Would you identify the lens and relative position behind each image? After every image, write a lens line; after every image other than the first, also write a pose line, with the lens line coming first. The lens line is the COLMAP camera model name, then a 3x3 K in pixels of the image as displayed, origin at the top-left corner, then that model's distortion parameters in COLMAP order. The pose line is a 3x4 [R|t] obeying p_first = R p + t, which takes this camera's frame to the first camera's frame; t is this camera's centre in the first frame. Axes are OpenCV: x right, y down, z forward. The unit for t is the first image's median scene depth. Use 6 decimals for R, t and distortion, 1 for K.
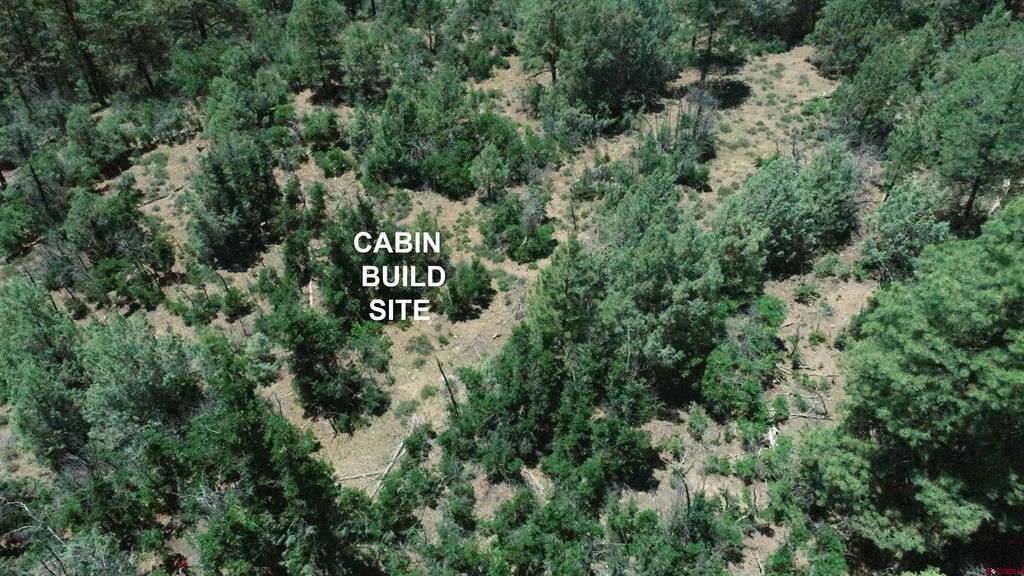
lens RADIAL K [[696.9, 0, 512.0], [0, 696.9, 288.0], [0, 0, 1]] dist [-0.006603, 0.002793]
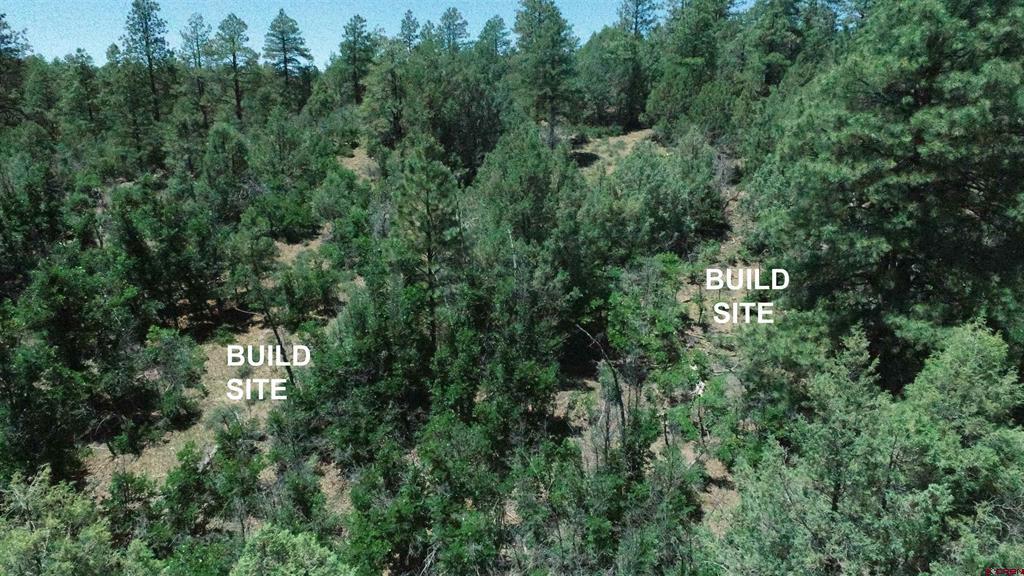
lens RADIAL K [[696.9, 0, 512.0], [0, 696.9, 288.0], [0, 0, 1]] dist [-0.006603, 0.002793]
pose [[0.976759, -0.067663, 0.203378, 0.001728], [0.133073, 0.935278, -0.327944, 0.246196], [-0.168025, 0.347387, 0.922545, 0.181212]]
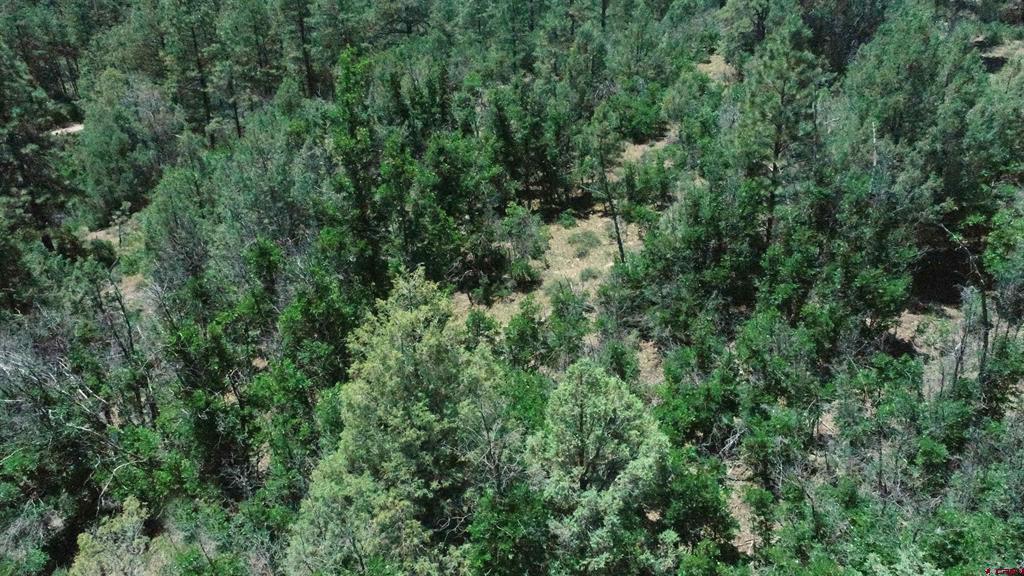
lens RADIAL K [[696.9, 0, 512.0], [0, 696.9, 288.0], [0, 0, 1]] dist [-0.006603, 0.002793]
pose [[0.962804, 0.056601, -0.264207, 0.004874], [-0.120197, 0.965457, -0.231184, 0.277301], [0.241995, 0.254342, 0.936348, 0.181312]]
